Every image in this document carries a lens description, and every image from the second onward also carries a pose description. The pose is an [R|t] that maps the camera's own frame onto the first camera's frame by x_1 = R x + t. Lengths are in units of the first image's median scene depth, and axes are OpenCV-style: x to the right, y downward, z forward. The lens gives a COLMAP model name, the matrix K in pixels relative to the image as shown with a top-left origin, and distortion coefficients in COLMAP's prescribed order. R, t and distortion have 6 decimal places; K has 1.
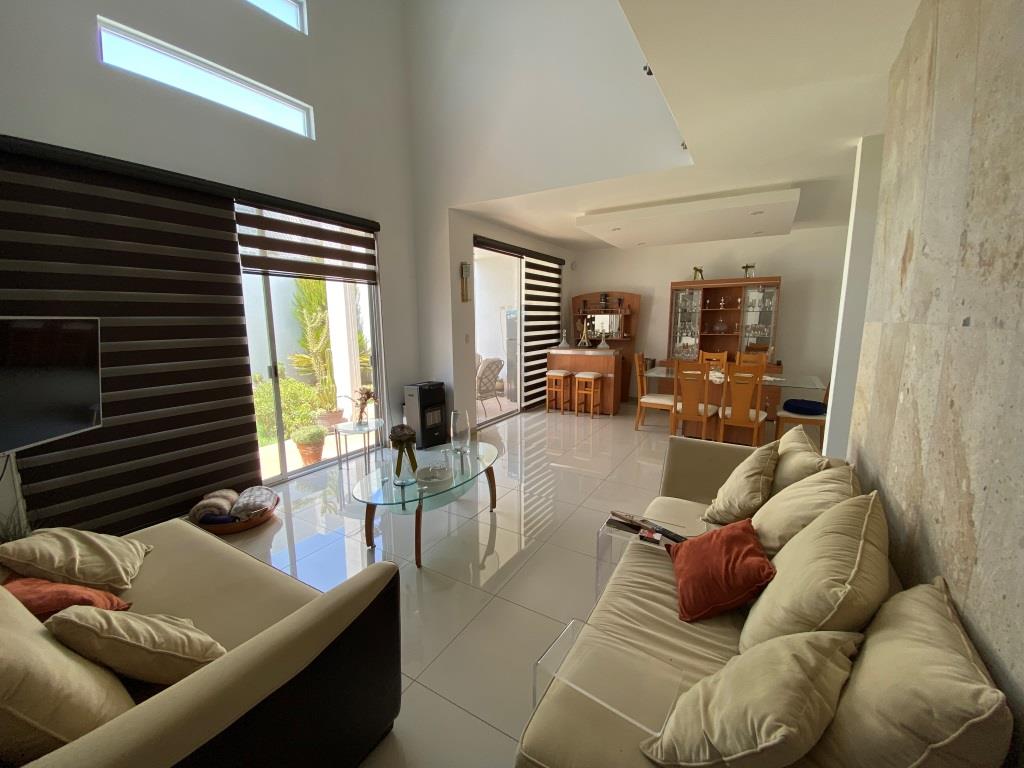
lens RADIAL K [[420.7, 0, 517.5], [0, 420.7, 382.5], [0, 0, 1]] dist [0.017448, -0.000071]
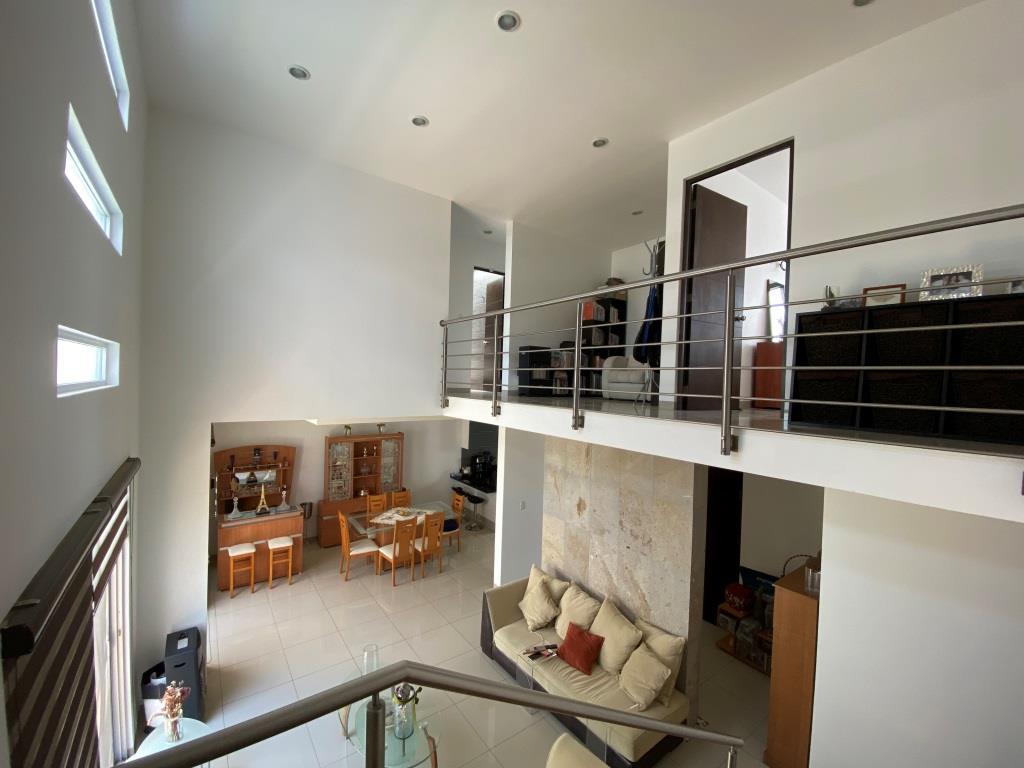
lens RADIAL K [[412.8, 0, 505.6], [0, 412.8, 382.8], [0, 0, 1]] dist [0.034375, -0.027007]
pose [[0.390881, 0.008243, 0.920404, -0.553379], [0.103356, 0.993243, -0.052788, -0.291443], [-0.914620, 0.115763, 0.387388, 0.064505]]
